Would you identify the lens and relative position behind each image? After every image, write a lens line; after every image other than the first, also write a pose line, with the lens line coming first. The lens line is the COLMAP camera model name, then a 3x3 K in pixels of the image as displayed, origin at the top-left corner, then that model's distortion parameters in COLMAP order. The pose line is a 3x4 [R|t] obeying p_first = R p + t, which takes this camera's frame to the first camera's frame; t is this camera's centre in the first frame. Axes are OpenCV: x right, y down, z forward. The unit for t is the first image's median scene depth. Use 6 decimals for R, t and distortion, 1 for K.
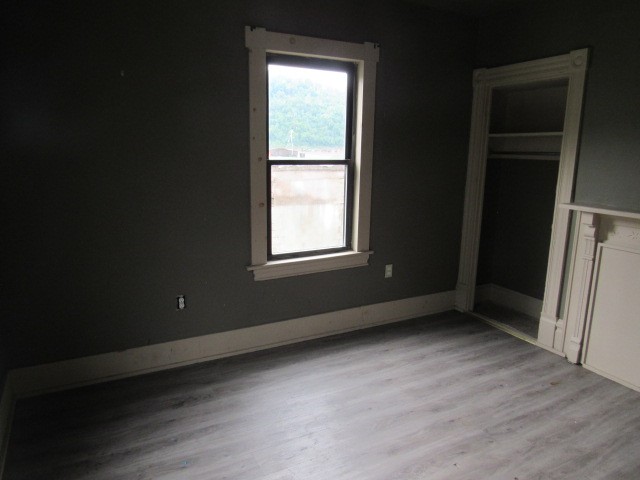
lens RADIAL K [[467.7, 0, 320.0], [0, 467.7, 240.0], [0, 0, 1]] dist [-0.004558, -0.003605]
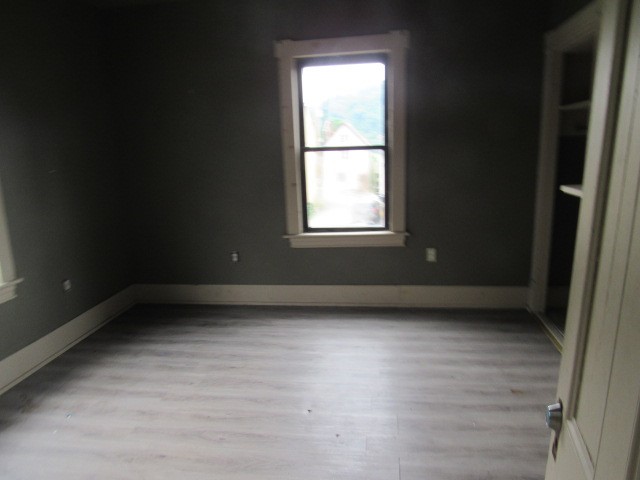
lens RADIAL K [[467.7, 0, 320.0], [0, 467.7, 240.0], [0, 0, 1]] dist [-0.004558, -0.003605]
pose [[0.793843, 0.077884, -0.603115, 0.648563], [-0.071319, 0.996844, 0.034856, 0.019958], [0.603927, 0.015343, 0.796892, 0.073297]]
